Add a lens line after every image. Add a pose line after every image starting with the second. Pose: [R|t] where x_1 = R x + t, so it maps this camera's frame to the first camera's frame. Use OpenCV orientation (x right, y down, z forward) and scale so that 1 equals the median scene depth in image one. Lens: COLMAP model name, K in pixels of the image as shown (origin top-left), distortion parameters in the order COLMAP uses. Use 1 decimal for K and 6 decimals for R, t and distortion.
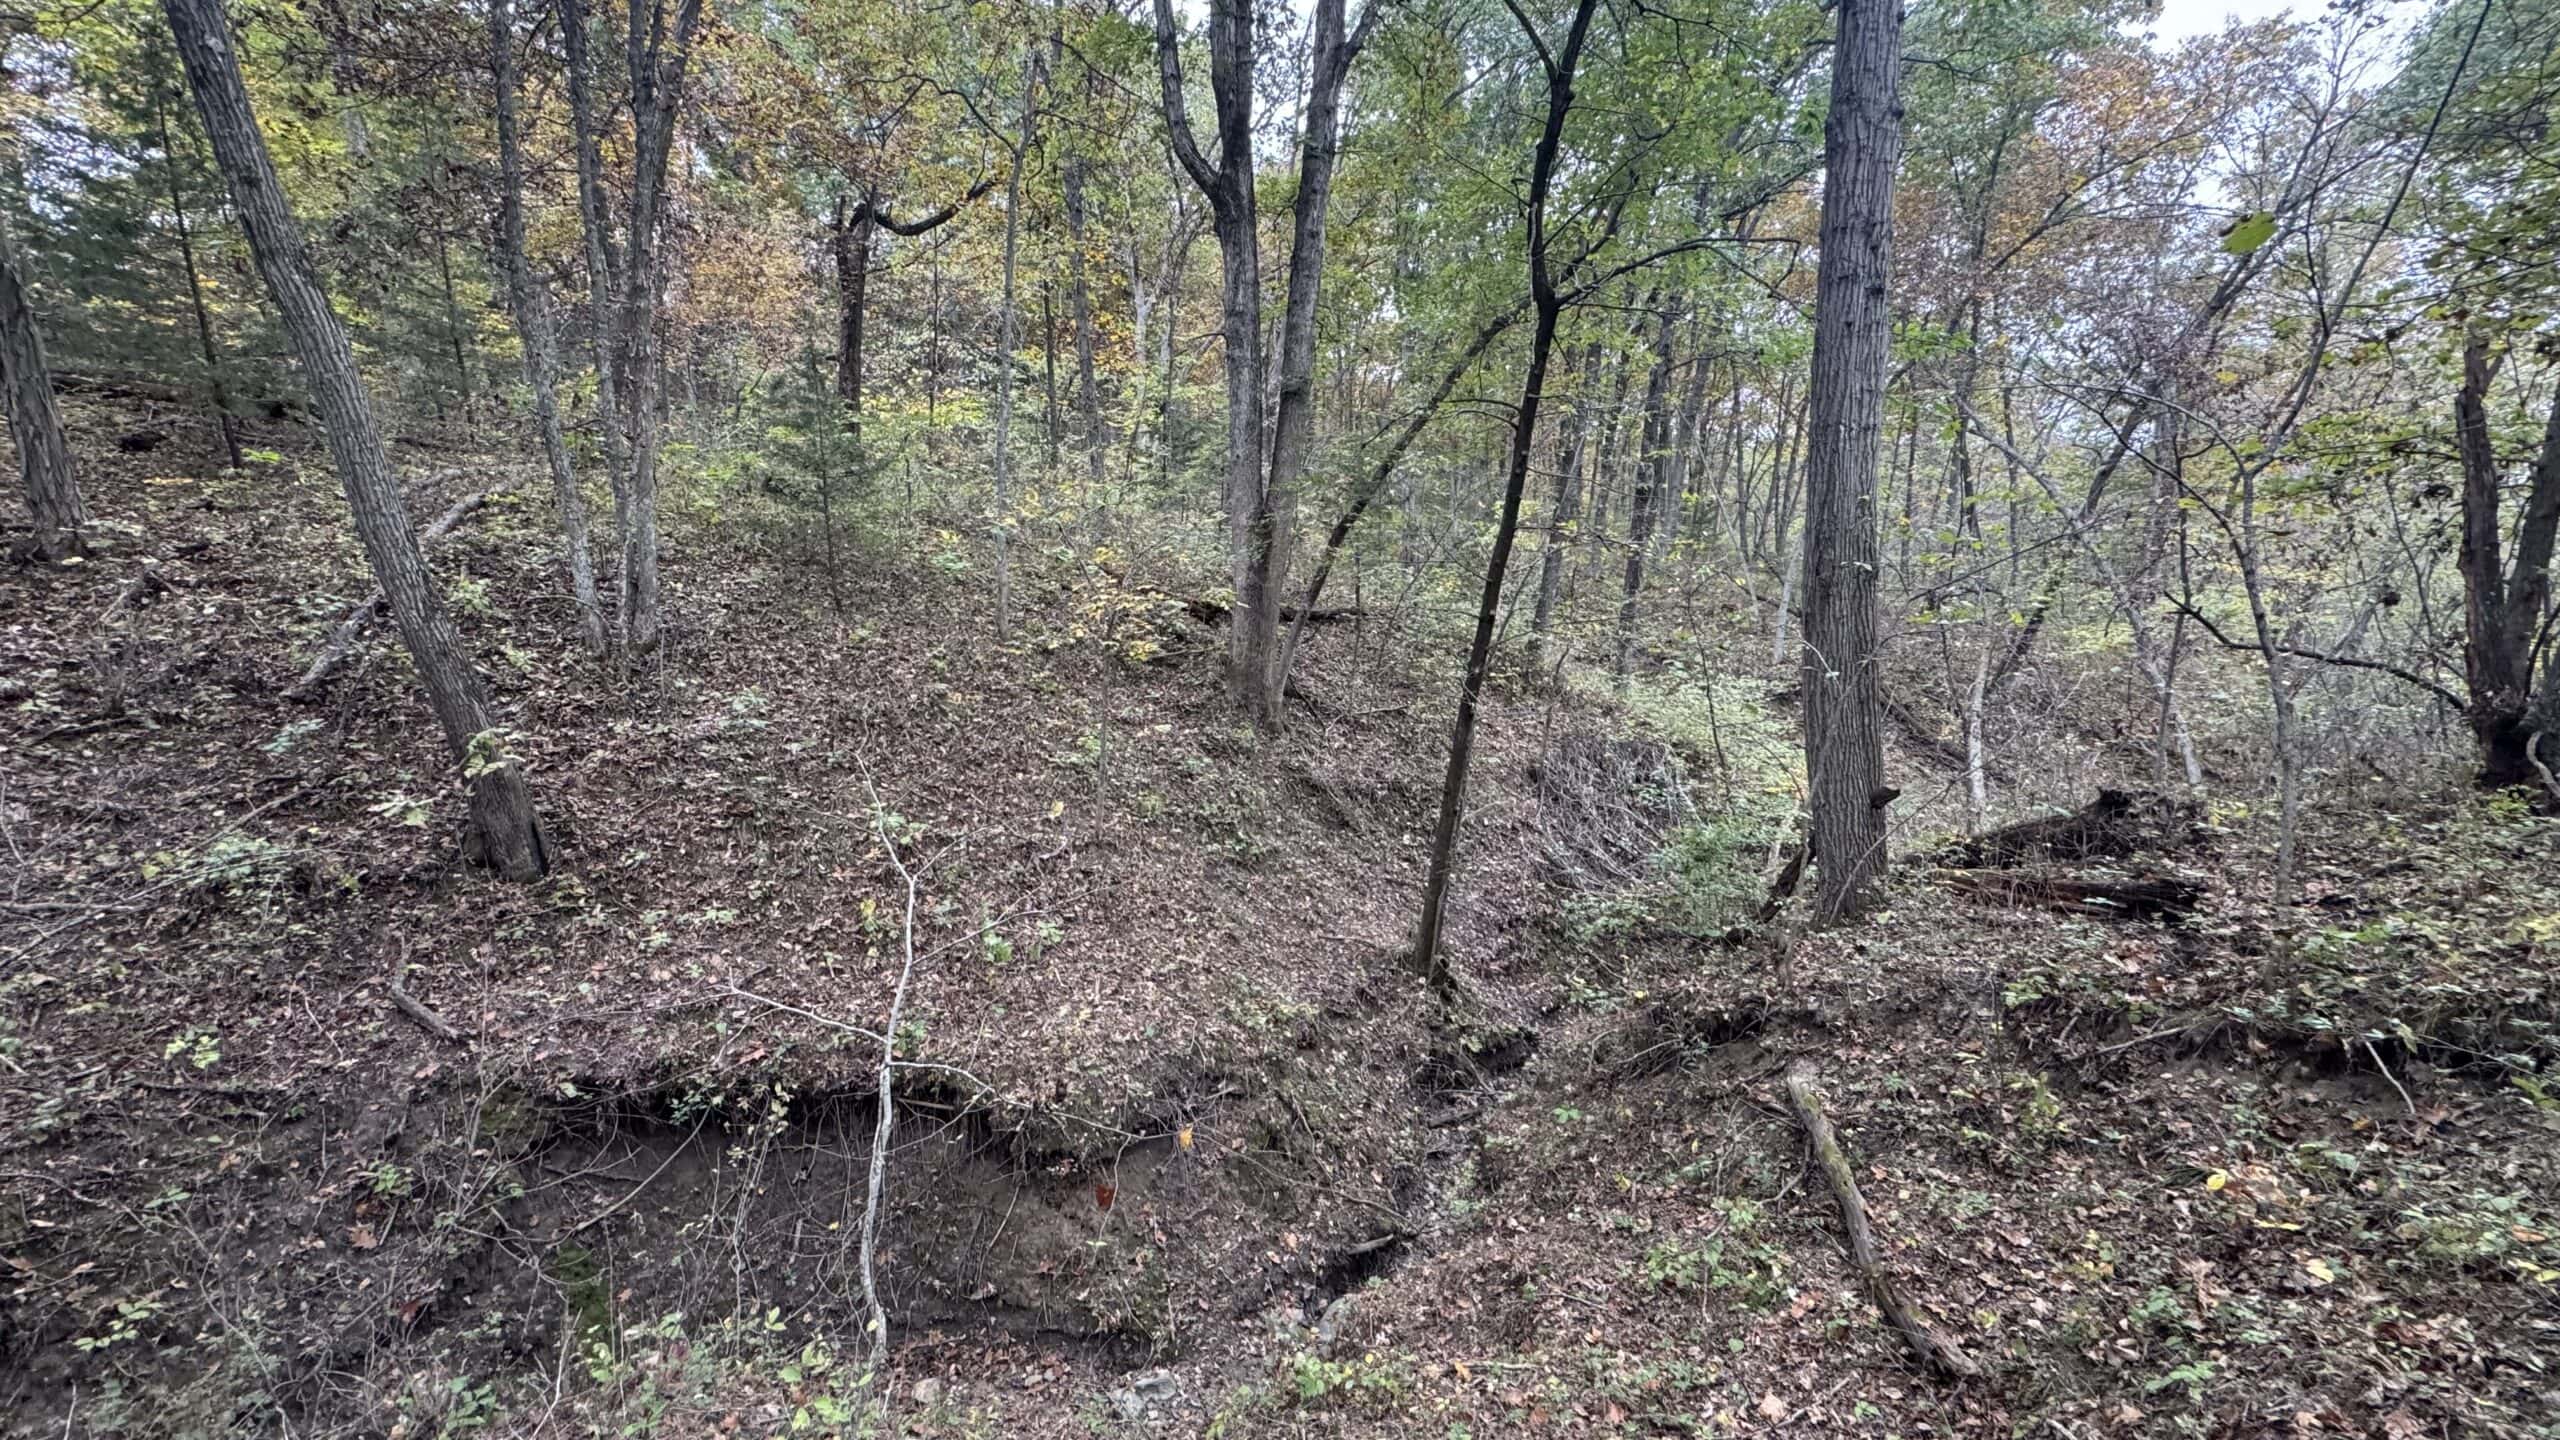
lens RADIAL K [[1019.0, 0, 1280.3], [0, 1019.0, 721.4], [0, 0, 1]] dist [-0.007321, 0.000935]
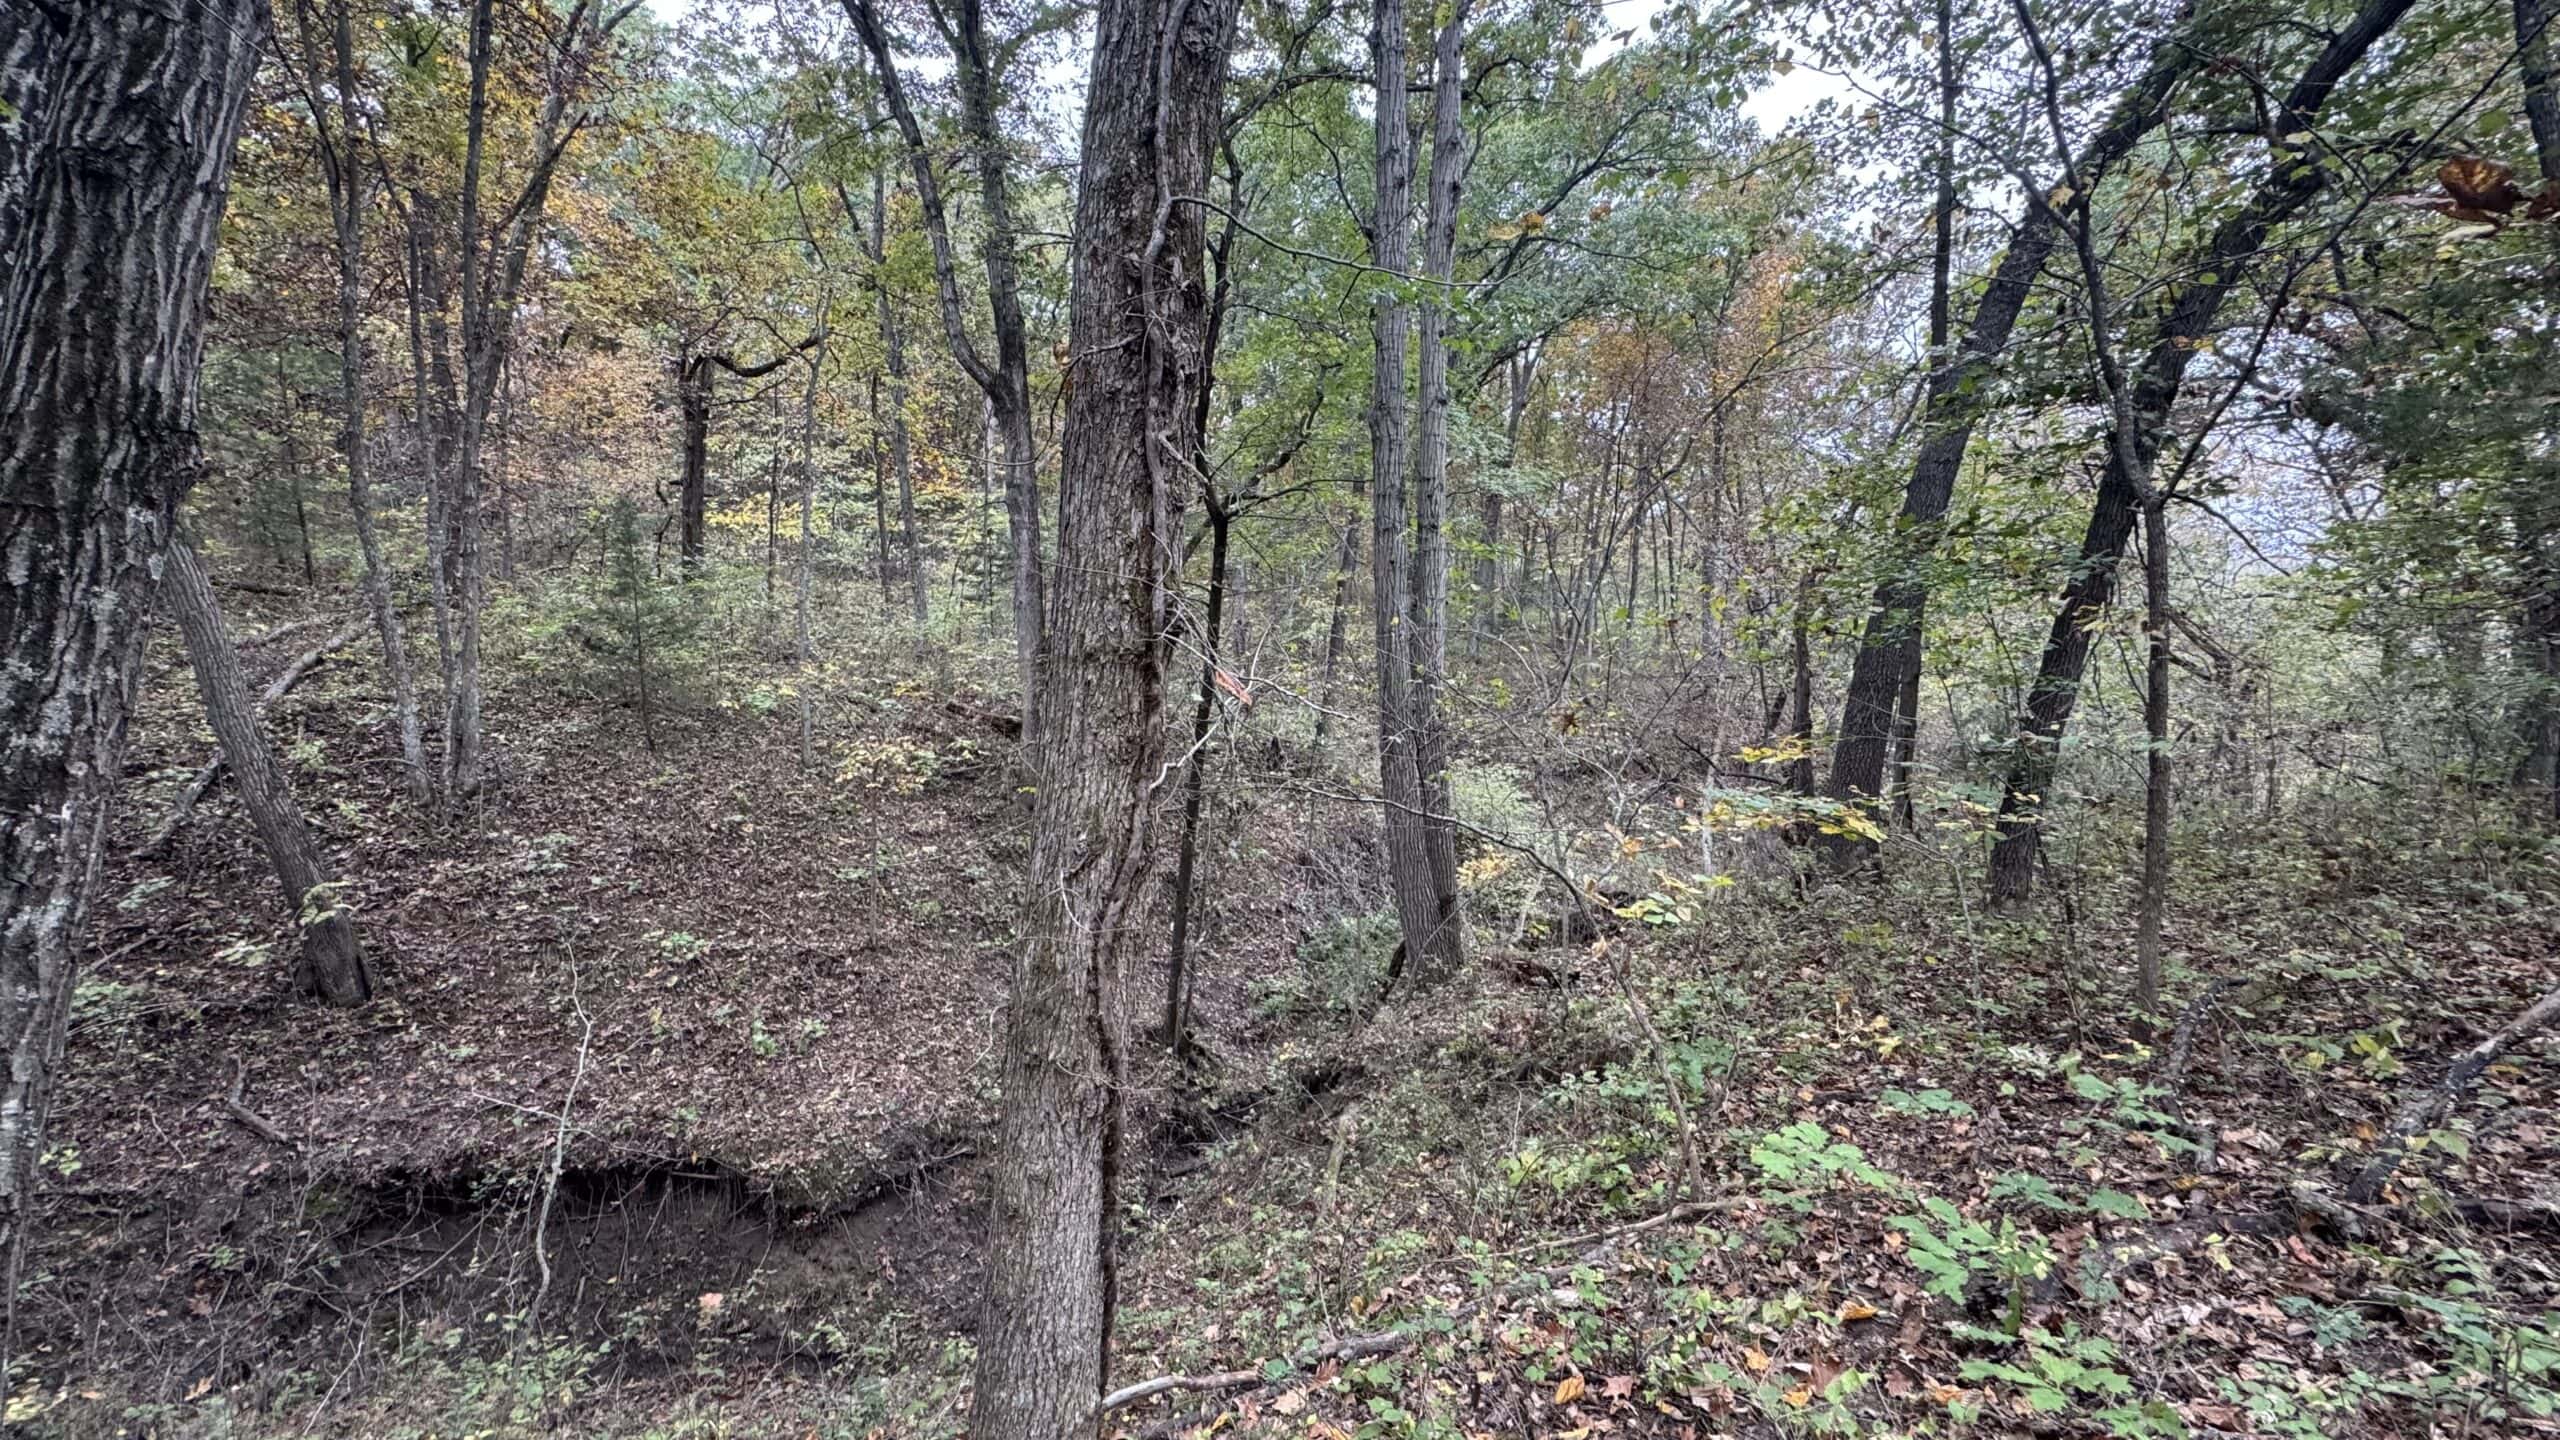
lens RADIAL K [[1019.0, 0, 1279.1], [0, 1019.0, 719.8], [0, 0, 1]] dist [-0.007321, 0.000935]
pose [[0.995048, -0.016525, 0.098008, 0.227335], [0.022356, 0.998025, -0.058707, -0.081452], [-0.096844, 0.060608, 0.993453, -0.303335]]
